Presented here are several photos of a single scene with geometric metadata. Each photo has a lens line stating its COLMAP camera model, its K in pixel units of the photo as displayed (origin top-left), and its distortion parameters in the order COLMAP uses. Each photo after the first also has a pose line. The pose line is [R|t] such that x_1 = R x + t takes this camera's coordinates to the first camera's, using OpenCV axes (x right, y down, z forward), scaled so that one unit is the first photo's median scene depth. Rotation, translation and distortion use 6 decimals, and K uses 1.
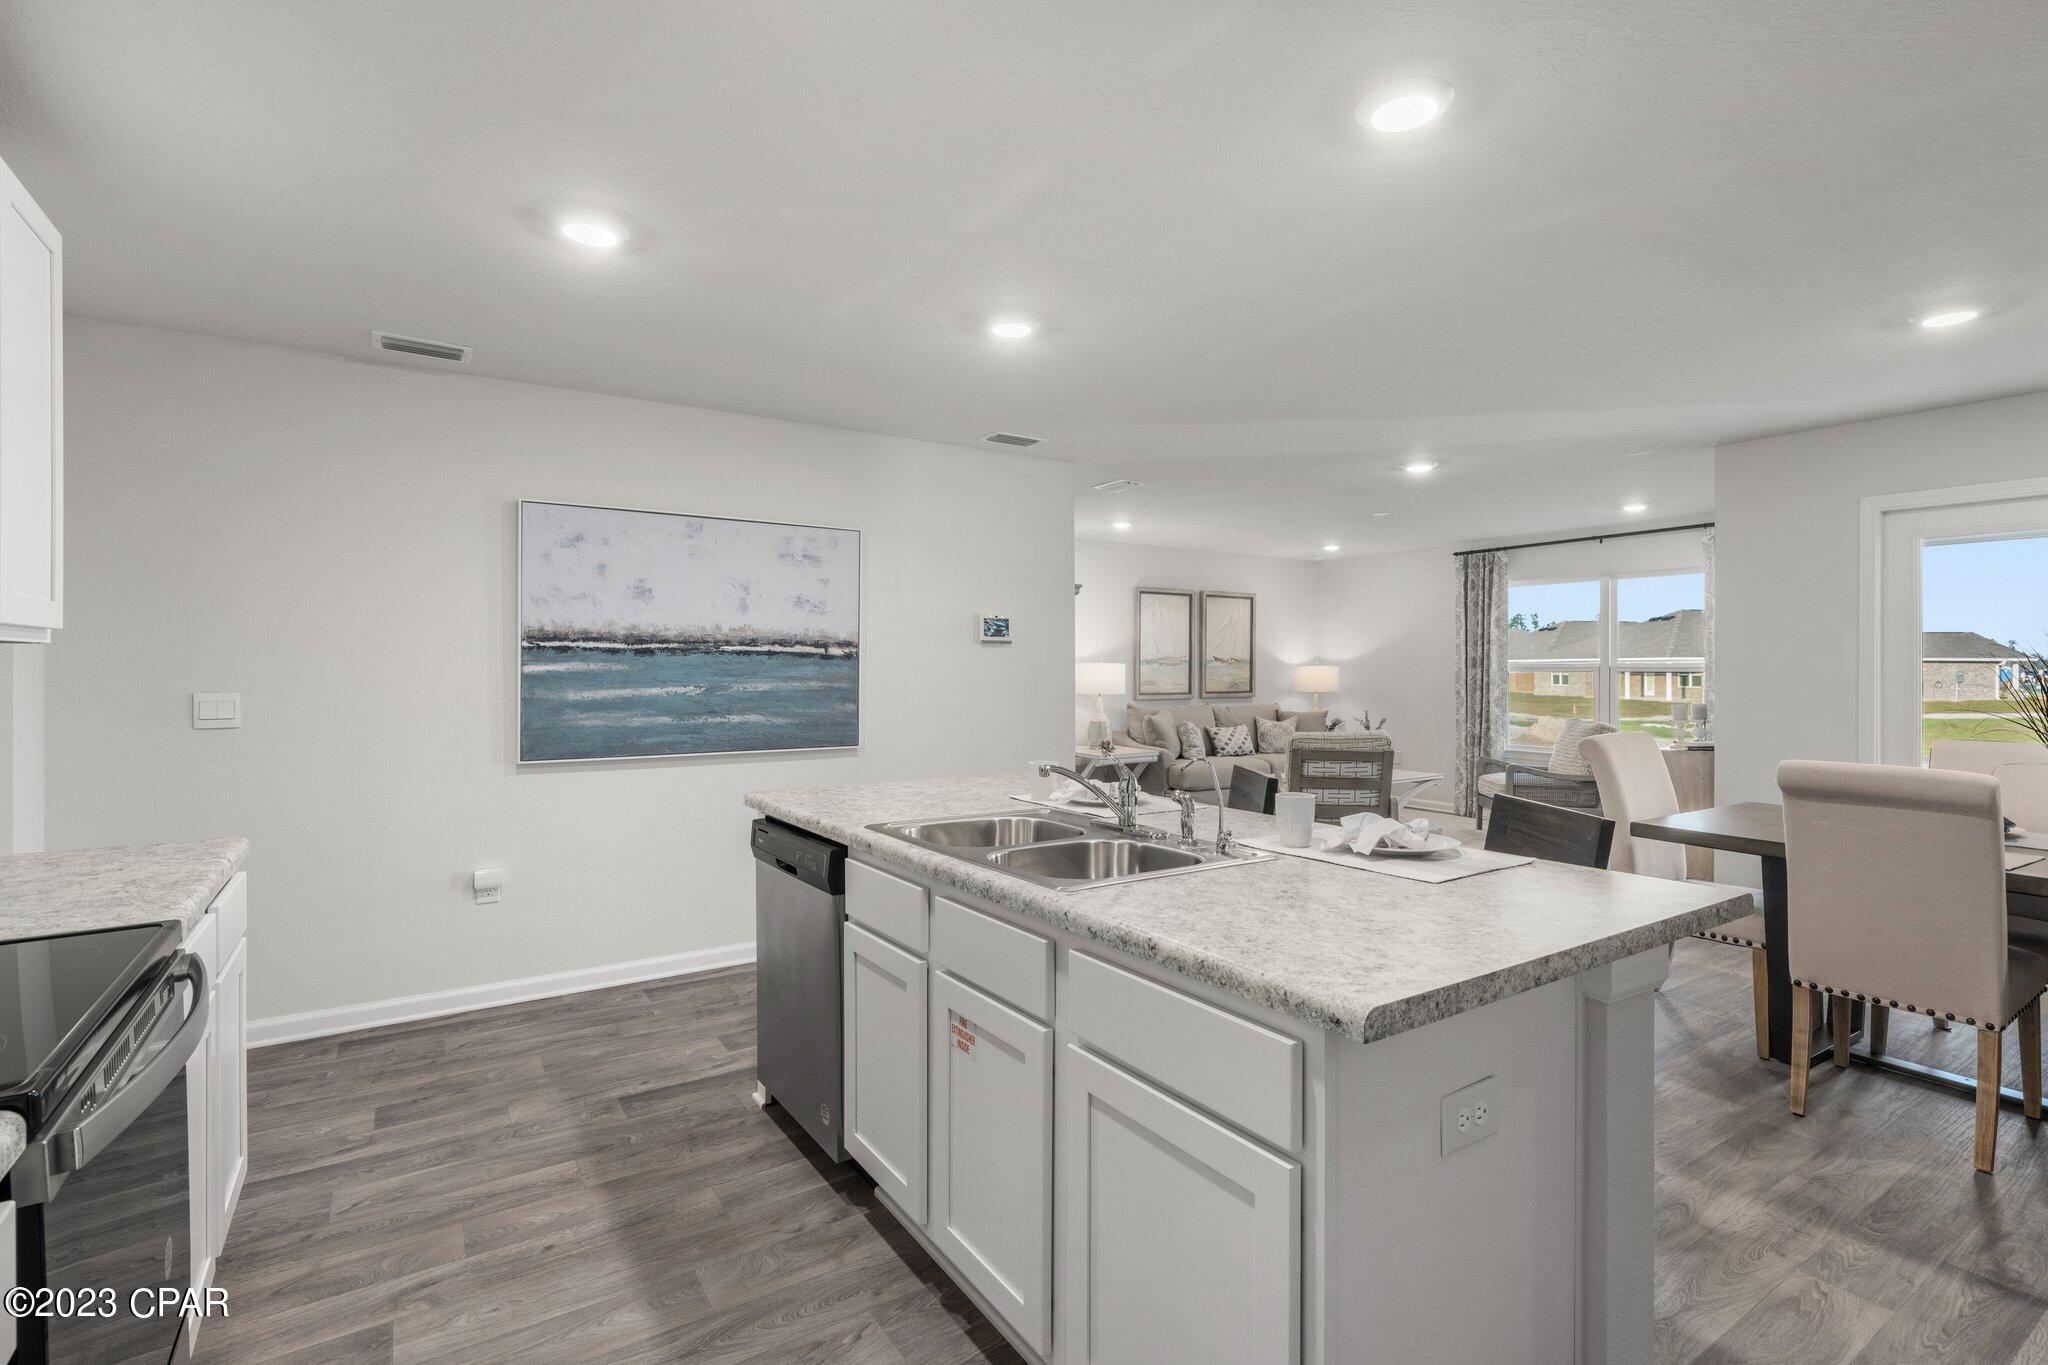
lens RADIAL K [[955.8, 0, 1021.7], [0, 955.8, 678.1], [0, 0, 1]] dist [-0.005302, -0.000329]
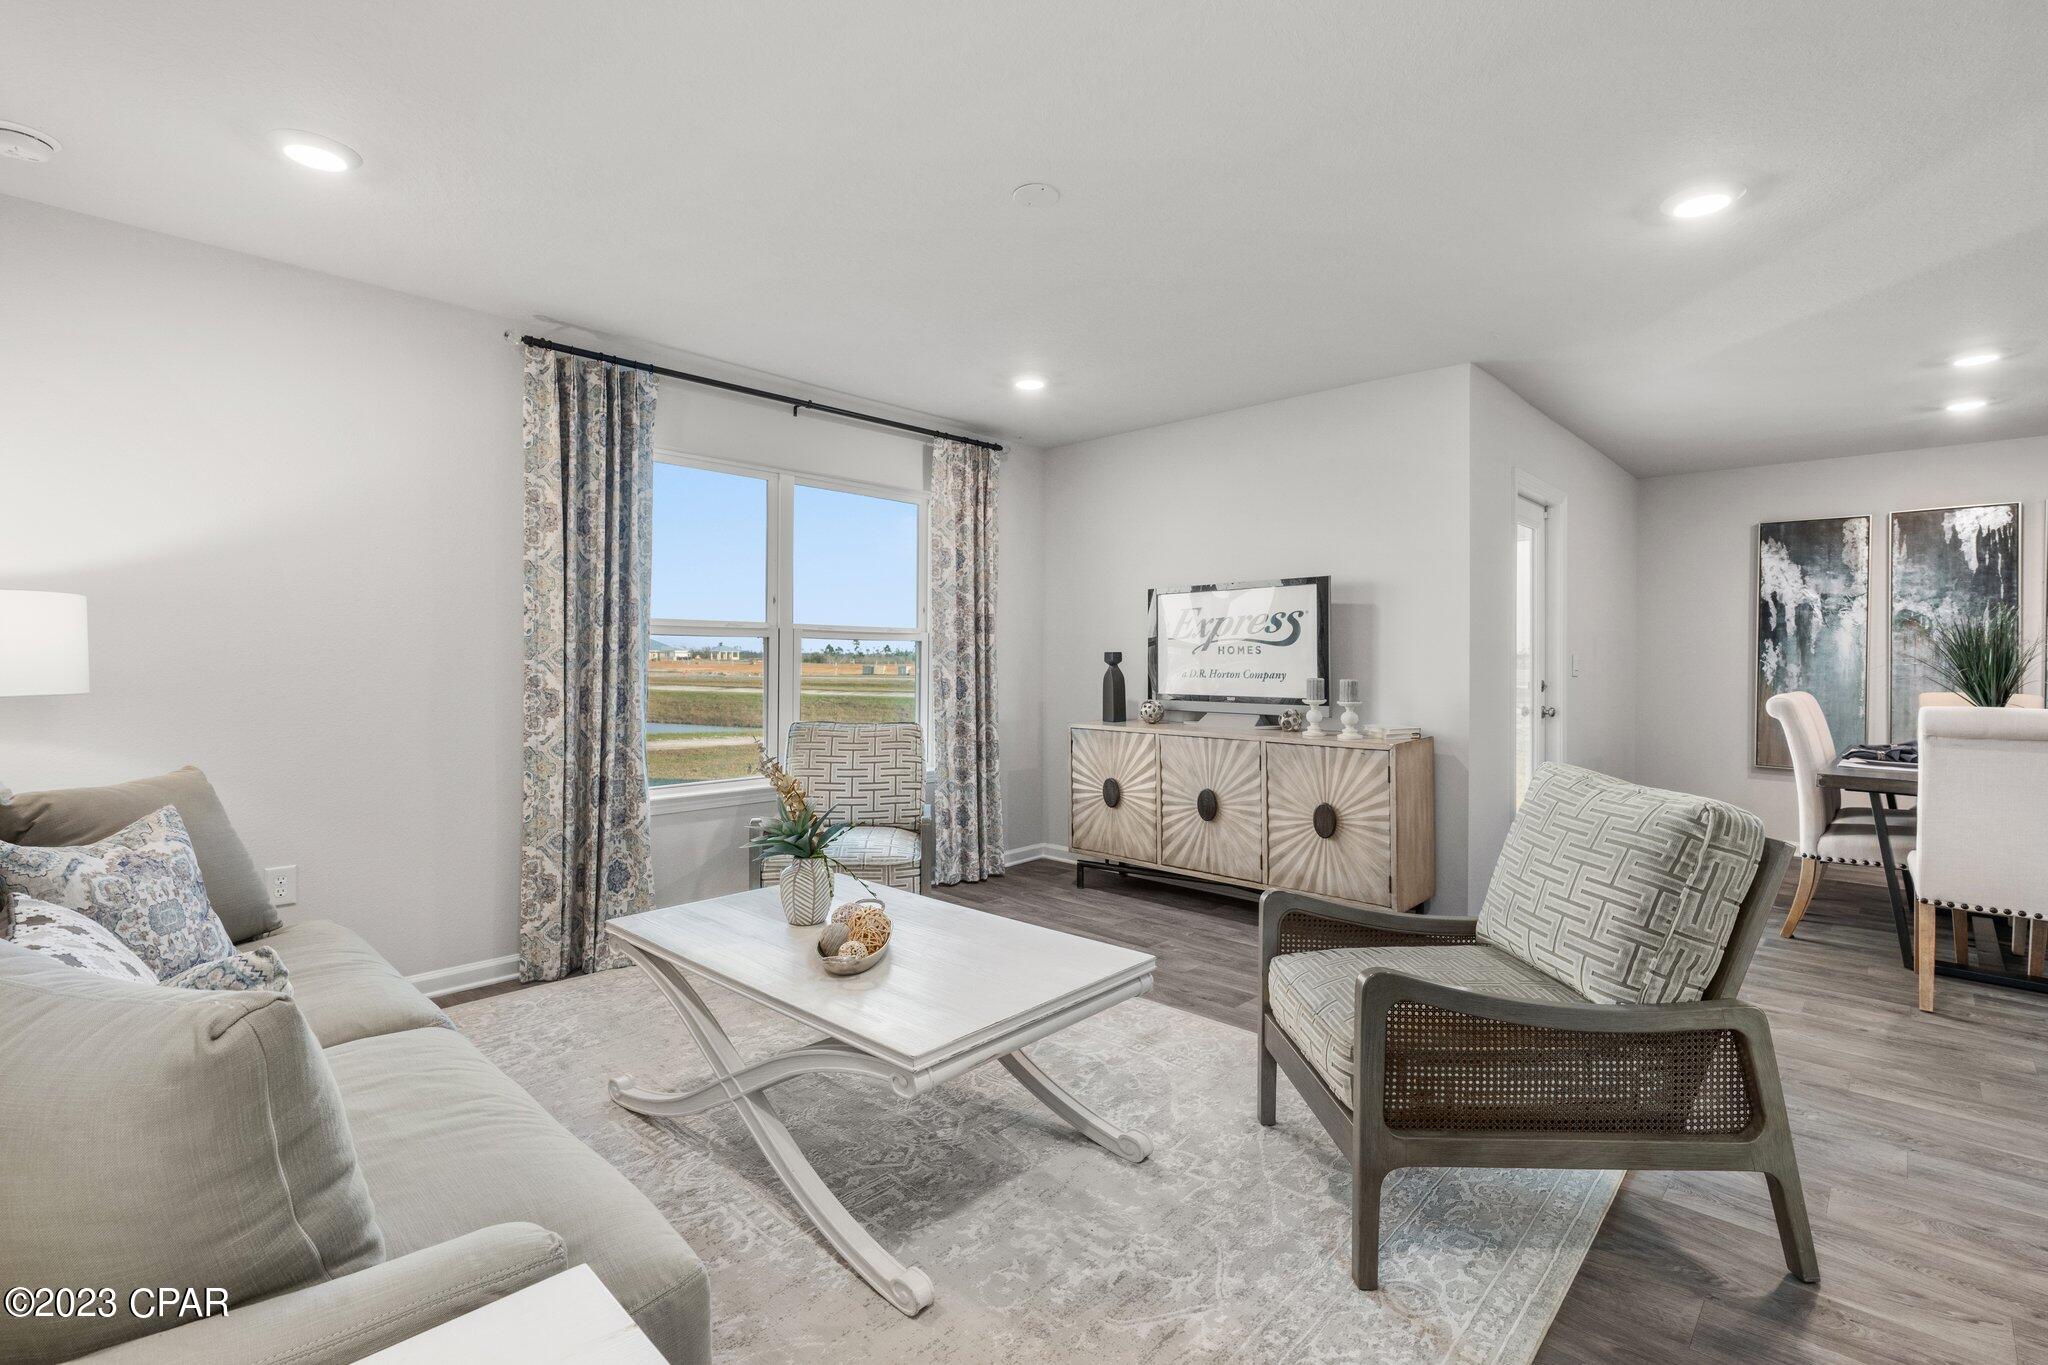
lens RADIAL K [[902.1, 0, 986.8], [0, 902.1, 661.2], [0, 0, 1]] dist [0.000858, -0.001136]
pose [[-0.226505, -0.003576, 0.974003, 0.035977], [0.002549, 0.999988, 0.004264, 0.005821], [-0.974007, 0.003448, -0.226493, 0.913705]]
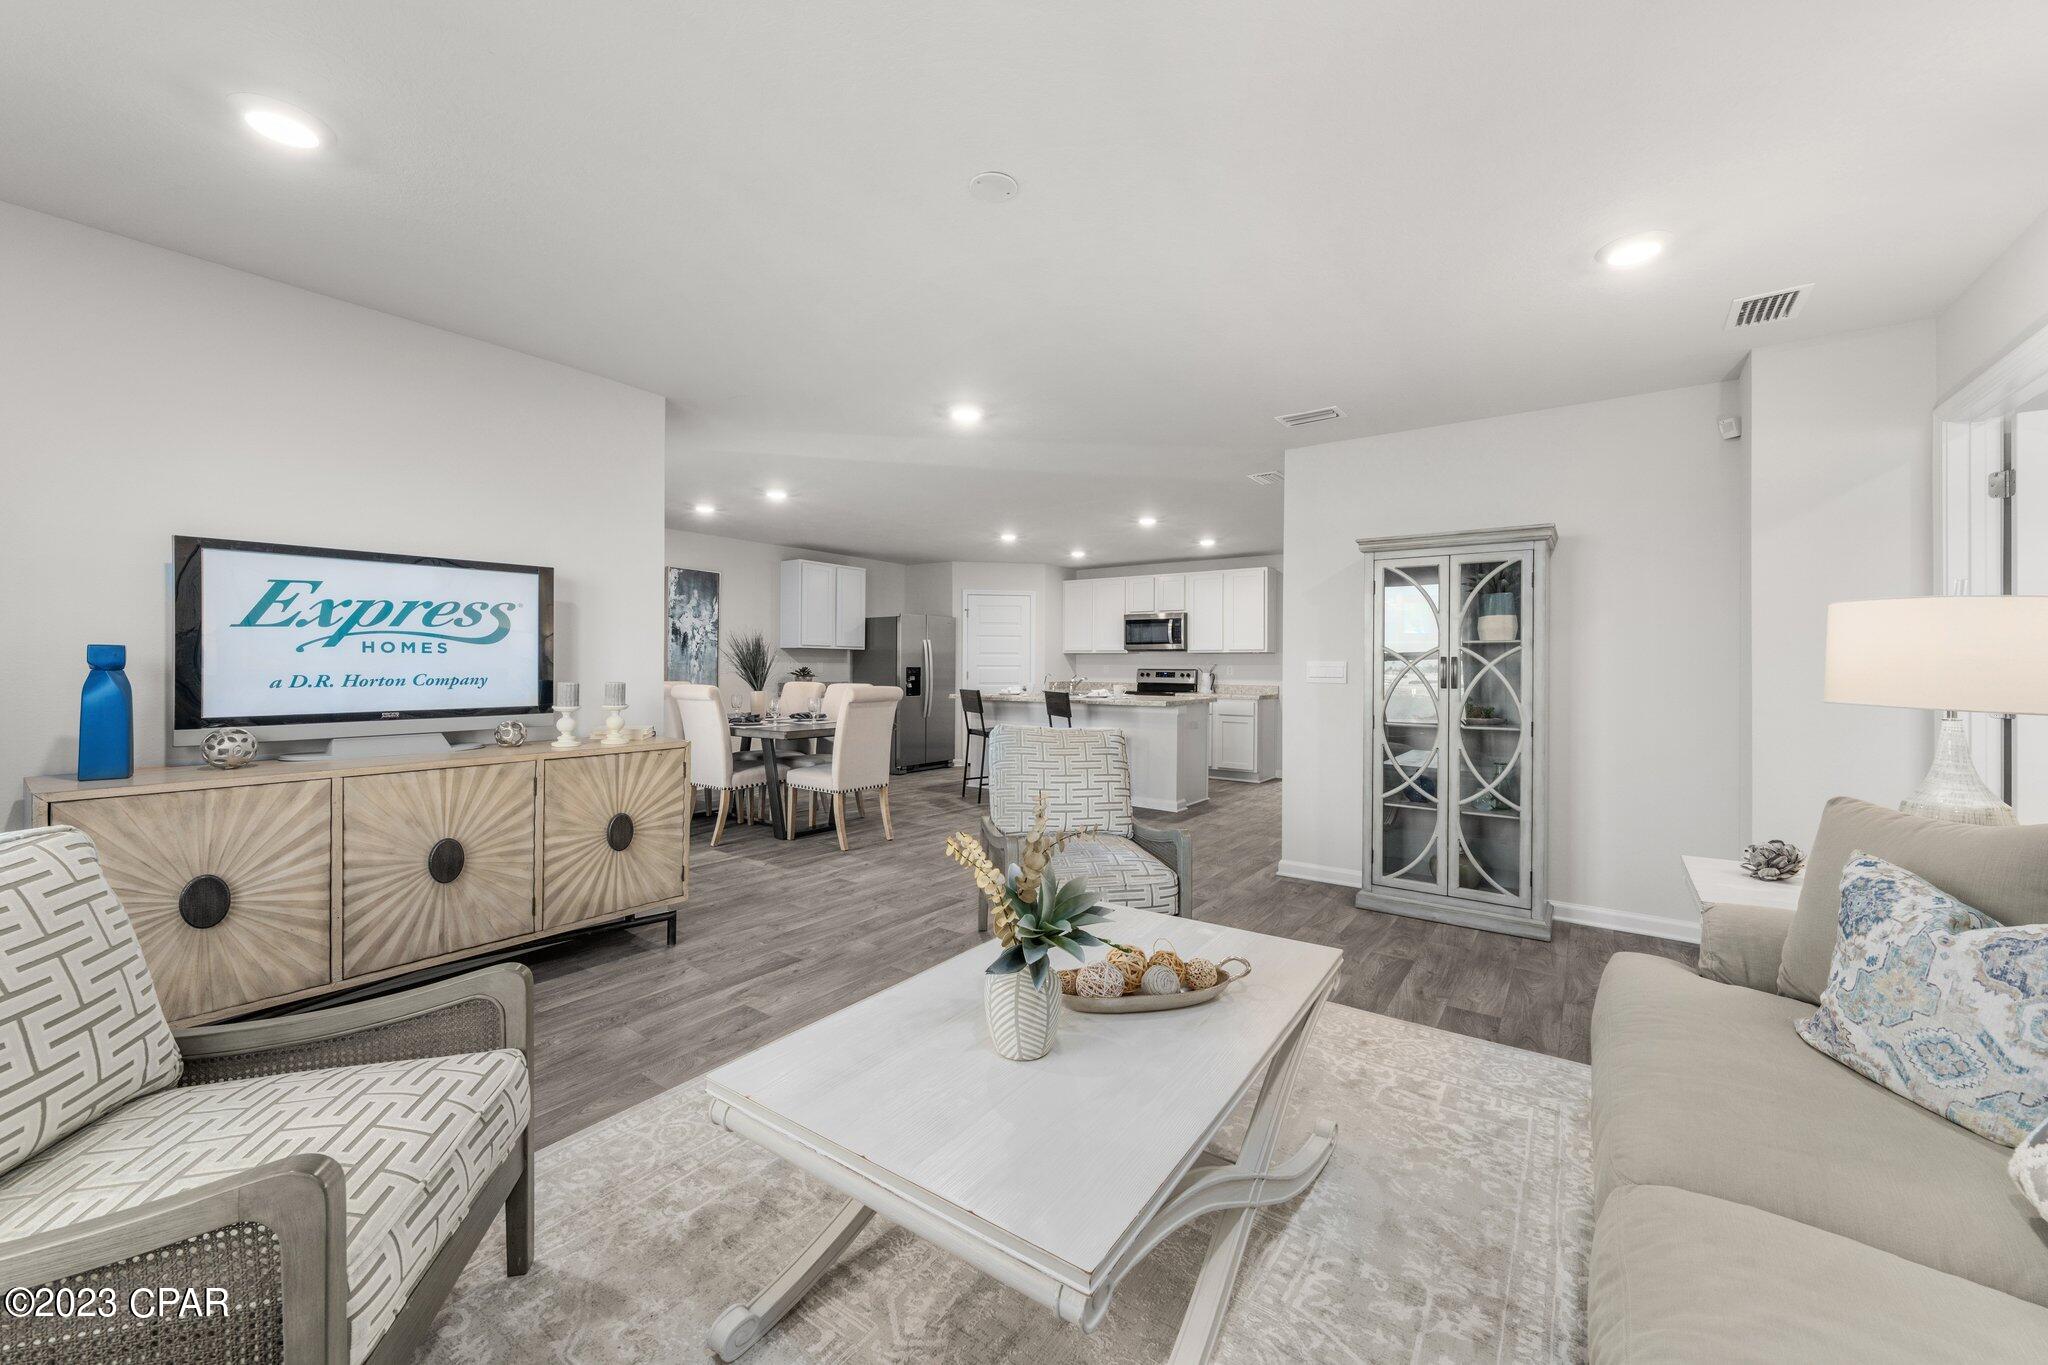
lens RADIAL K [[785.6, 0, 1045.7], [0, 785.6, 667.0], [0, 0, 1]] dist [0.004100, 0.000191]
pose [[-0.922621, -0.007017, -0.385644, 0.389226], [-0.010723, 0.999915, 0.007460, 0.004908], [0.385558, 0.011018, -0.922618, 1.064291]]
